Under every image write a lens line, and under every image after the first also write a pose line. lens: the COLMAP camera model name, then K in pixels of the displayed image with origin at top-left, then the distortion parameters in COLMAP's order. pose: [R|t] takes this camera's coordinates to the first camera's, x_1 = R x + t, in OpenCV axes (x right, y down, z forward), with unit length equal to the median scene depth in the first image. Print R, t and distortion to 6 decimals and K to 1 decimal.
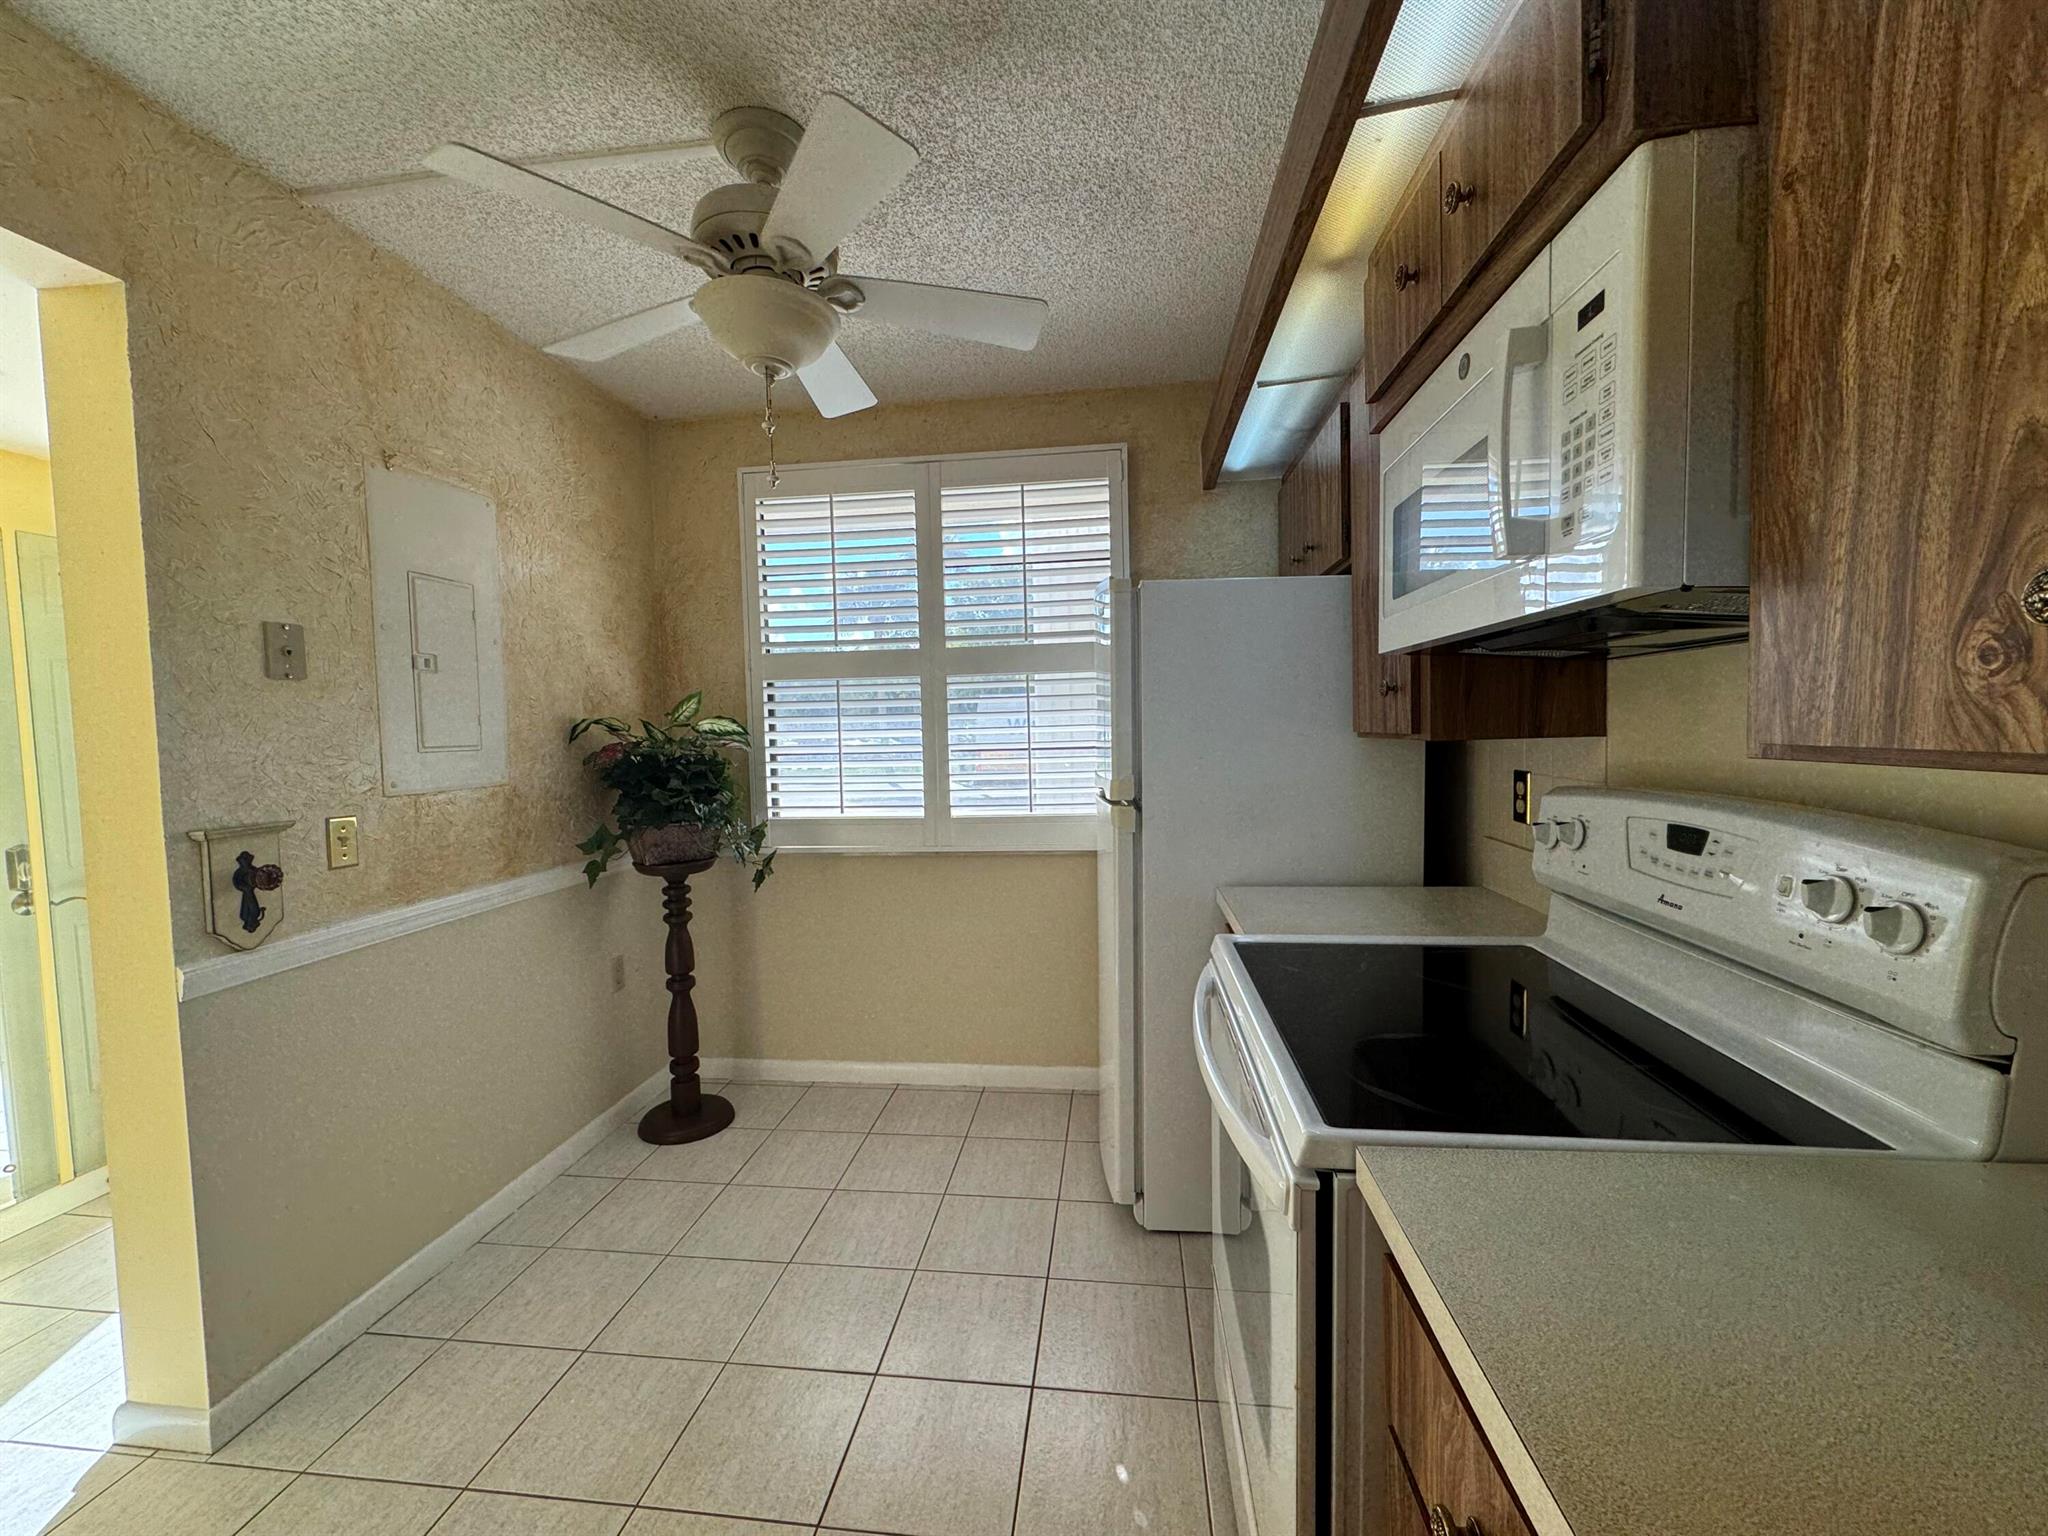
lens RADIAL K [[812.2, 0, 1025.7], [0, 812.2, 769.8], [0, 0, 1]] dist [-0.003117, 0.002204]
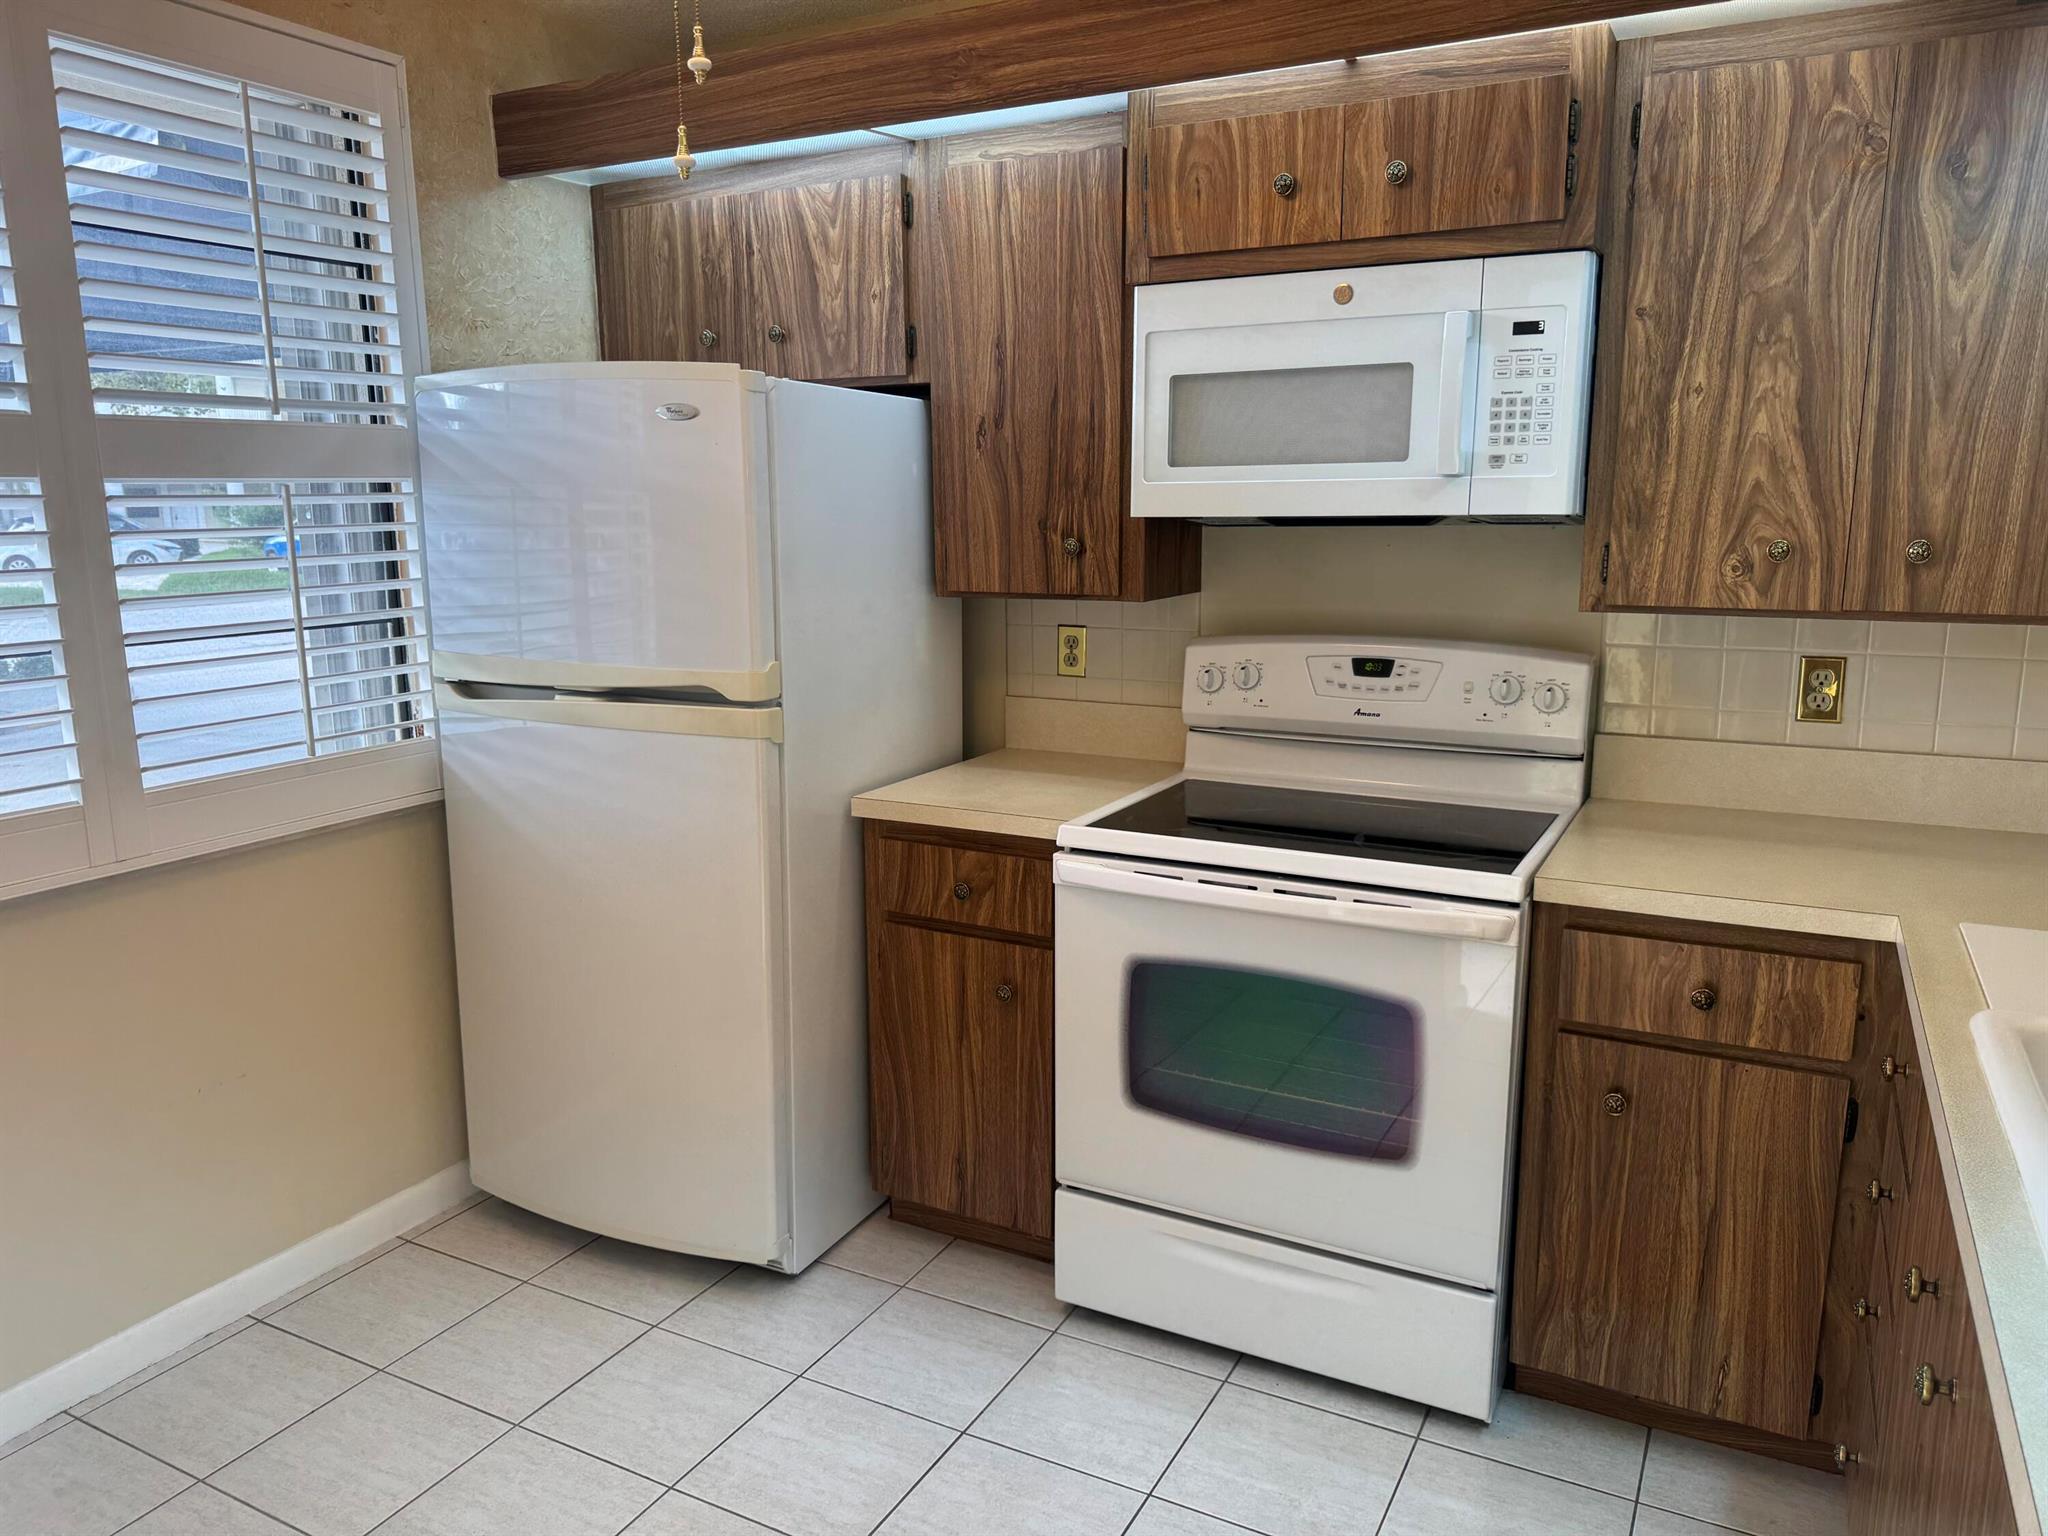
lens RADIAL K [[1429.1, 0, 1034.0], [0, 1429.1, 784.2], [0, 0, 1]] dist [0.055557, -0.052149]
pose [[0.377909, -0.160088, 0.911897, -3.143895], [0.049103, 0.987017, 0.152927, -0.227230], [-0.924540, -0.013016, 0.380864, 1.082327]]
